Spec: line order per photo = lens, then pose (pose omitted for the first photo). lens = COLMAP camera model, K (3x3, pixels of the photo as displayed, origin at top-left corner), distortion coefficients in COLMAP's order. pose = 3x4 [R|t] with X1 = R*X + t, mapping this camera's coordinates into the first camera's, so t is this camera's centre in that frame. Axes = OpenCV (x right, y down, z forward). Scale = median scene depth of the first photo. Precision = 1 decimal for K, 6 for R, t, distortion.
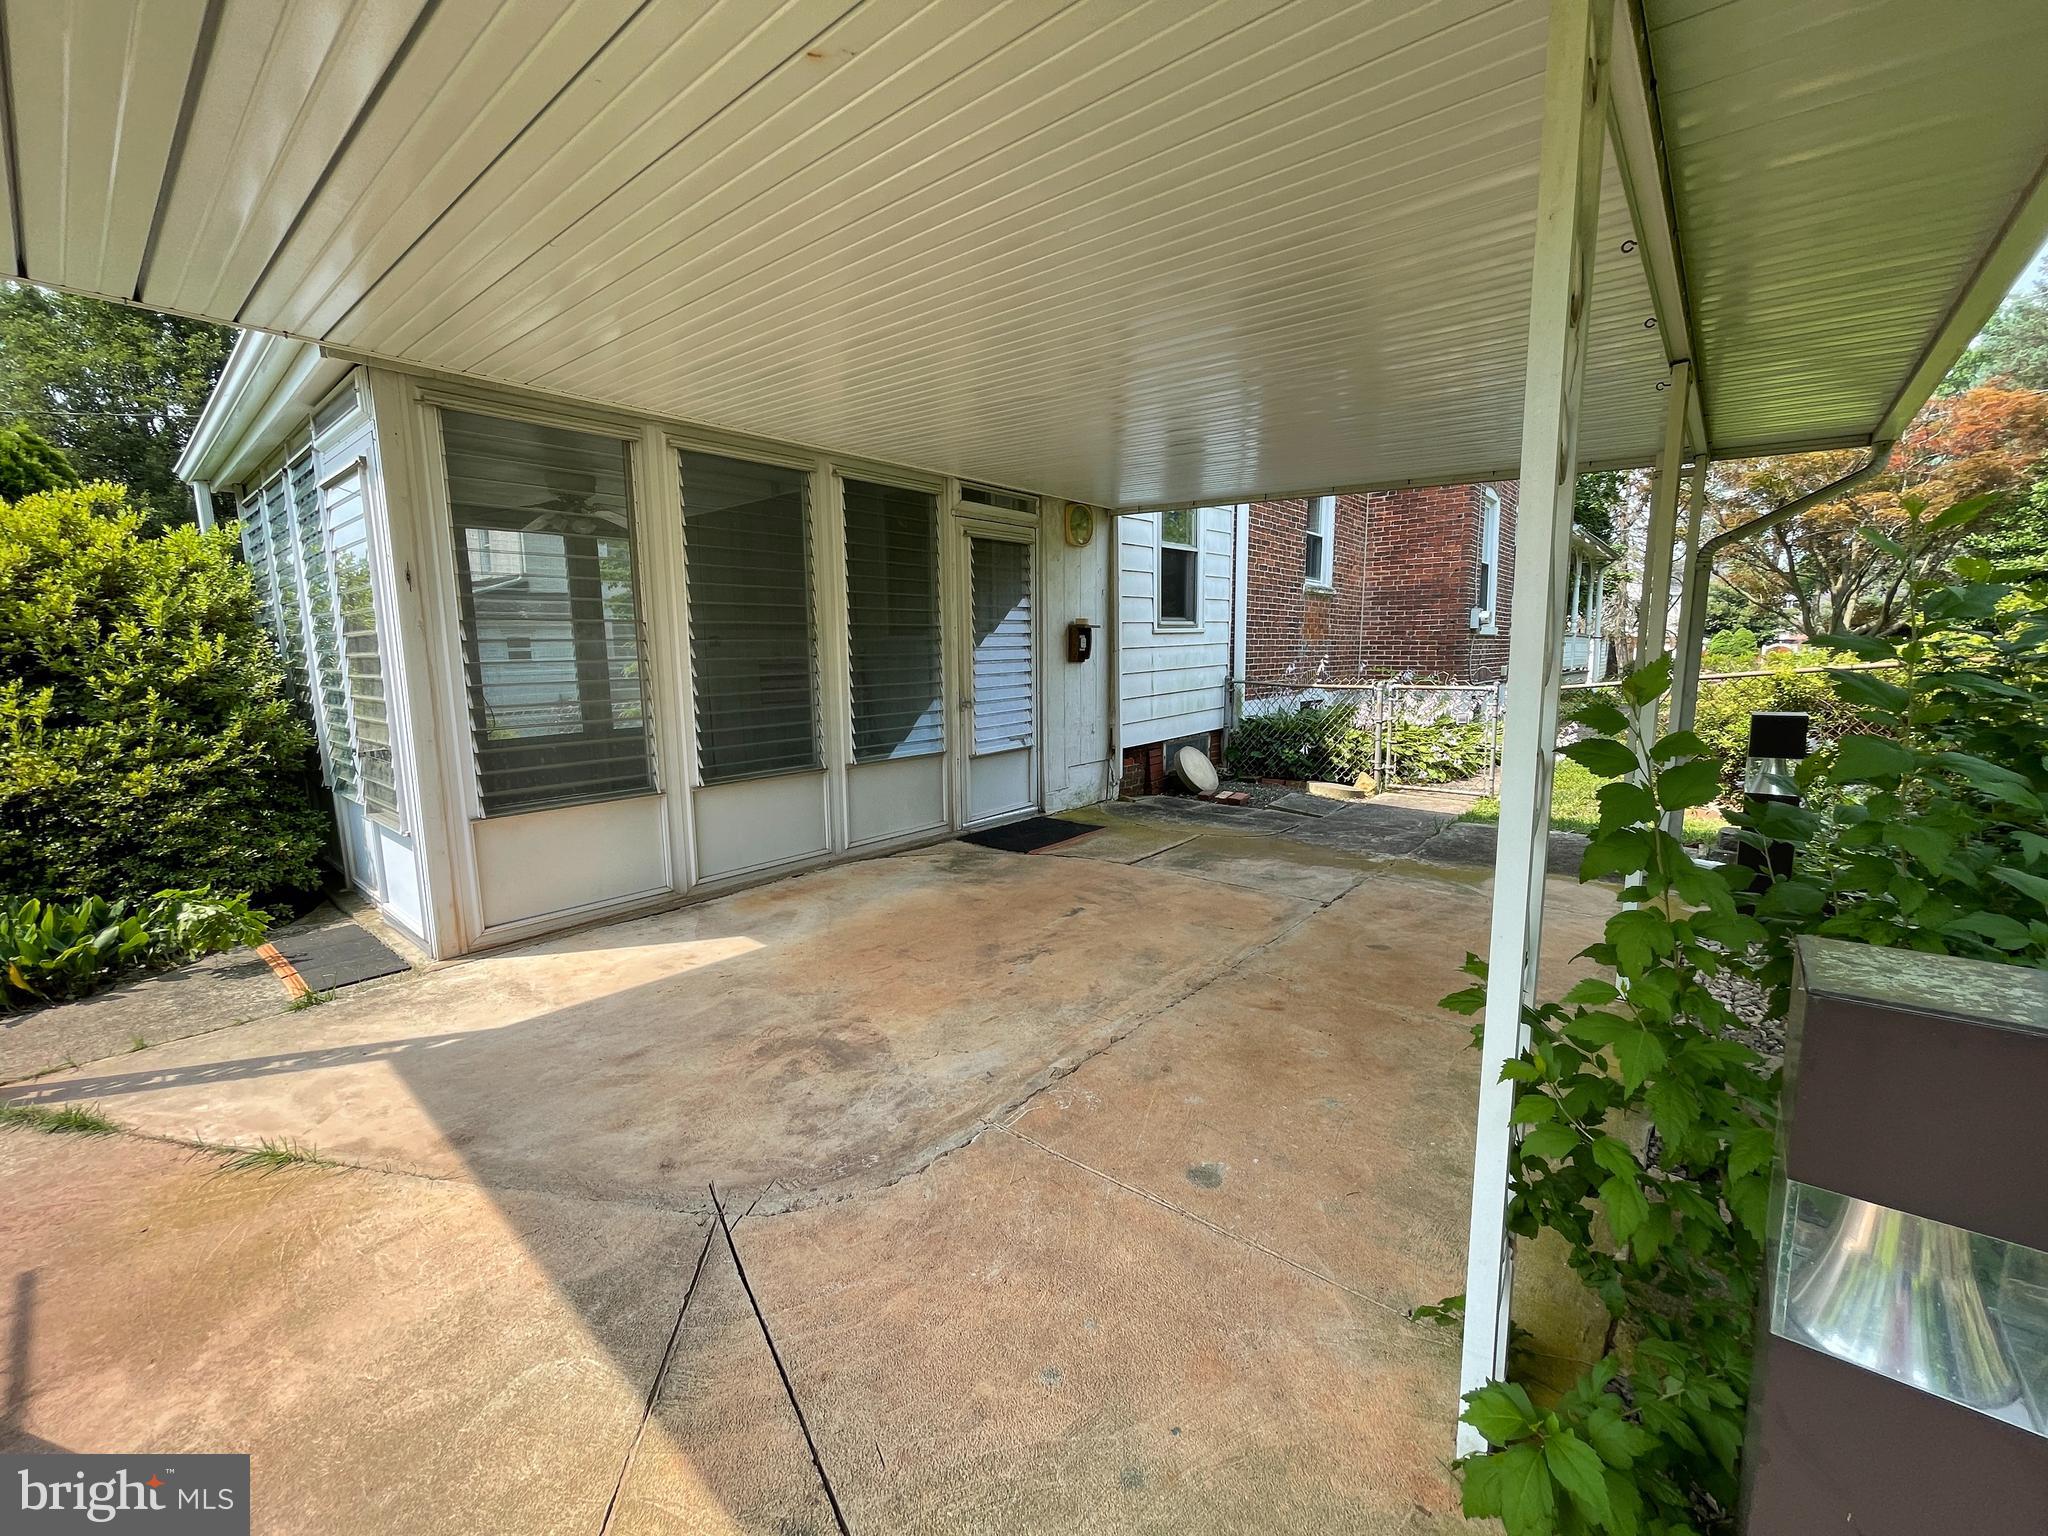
lens RADIAL K [[830.6, 0, 1024.0], [0, 830.6, 768.0], [0, 0, 1]] dist [0.003235, 0.000165]
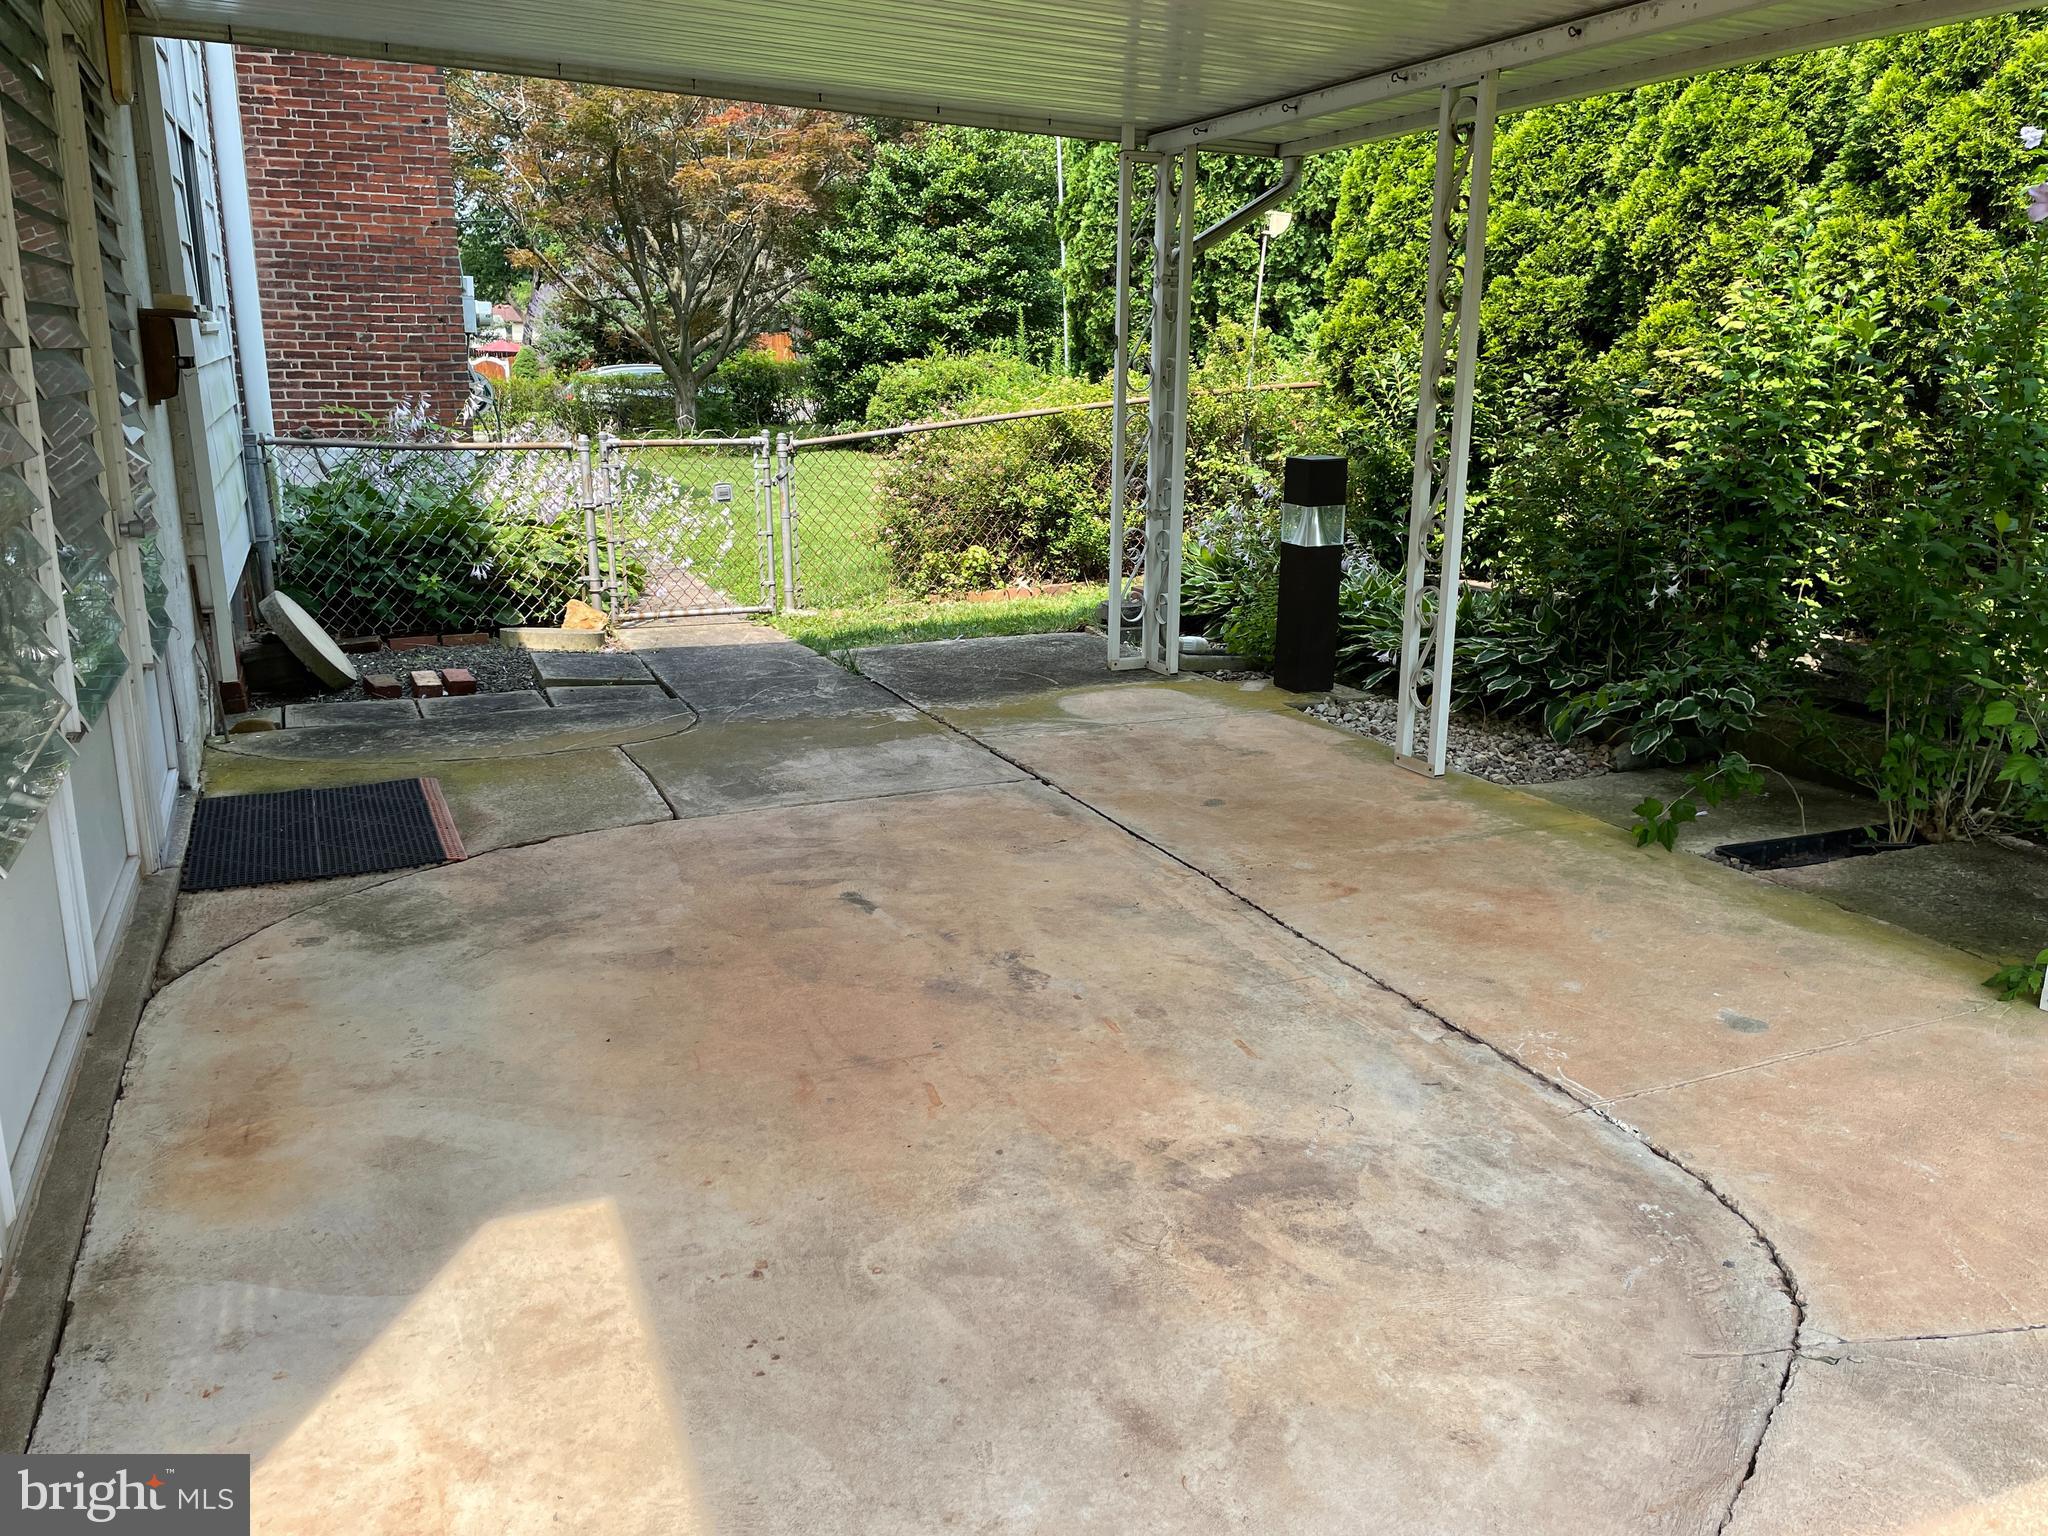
lens RADIAL K [[1563.5, 0, 1024.0], [0, 1563.5, 768.0], [0, 0, 1]] dist [0.047210, -0.005006]
pose [[0.431855, -0.218151, 0.875163, -0.824805], [0.121388, 0.975539, 0.183272, -0.084233], [-0.893737, 0.027087, 0.447773, 0.524836]]
